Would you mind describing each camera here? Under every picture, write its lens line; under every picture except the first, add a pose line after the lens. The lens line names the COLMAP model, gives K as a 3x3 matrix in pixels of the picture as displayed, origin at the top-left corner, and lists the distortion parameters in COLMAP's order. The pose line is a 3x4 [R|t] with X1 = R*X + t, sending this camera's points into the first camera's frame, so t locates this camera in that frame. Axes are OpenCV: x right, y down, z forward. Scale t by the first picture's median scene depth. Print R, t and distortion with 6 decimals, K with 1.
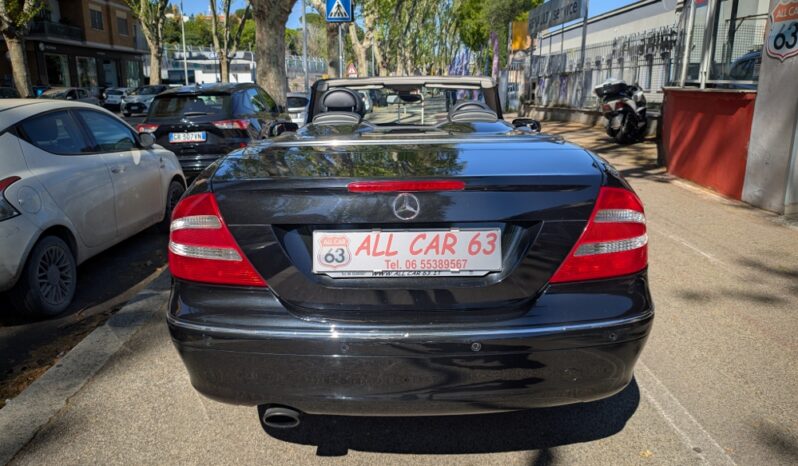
lens RADIAL K [[591.2, 0, 399.8], [0, 591.2, 241.7], [0, 0, 1]] dist [-0.032042, 0.002371]
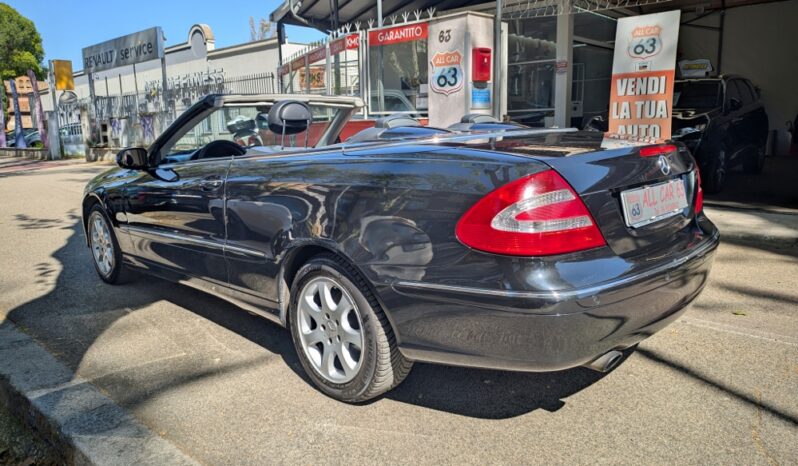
lens RADIAL K [[591.2, 0, 399.8], [0, 591.2, 241.7], [0, 0, 1]] dist [-0.032042, 0.002371]
pose [[0.692085, -0.141419, 0.707827, -0.227673], [0.195099, 0.980770, 0.005191, -0.002660], [-0.694950, 0.134504, 0.706367, 0.079592]]
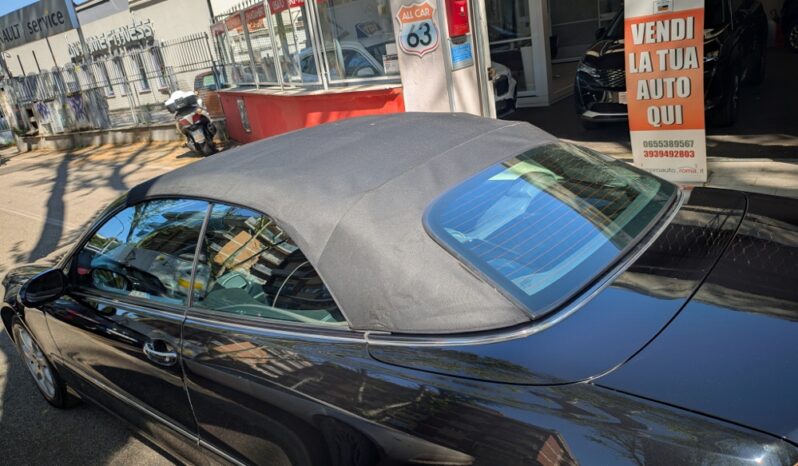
lens RADIAL K [[586.7, 0, 399.0], [0, 586.7, 233.0], [0, 0, 1]] dist [-0.089343, 0.071636]
pose [[0.616162, -0.338059, 0.711379, -0.151612], [0.335494, 0.929817, 0.151275, -0.092379], [-0.712592, 0.145454, 0.686335, 0.157672]]
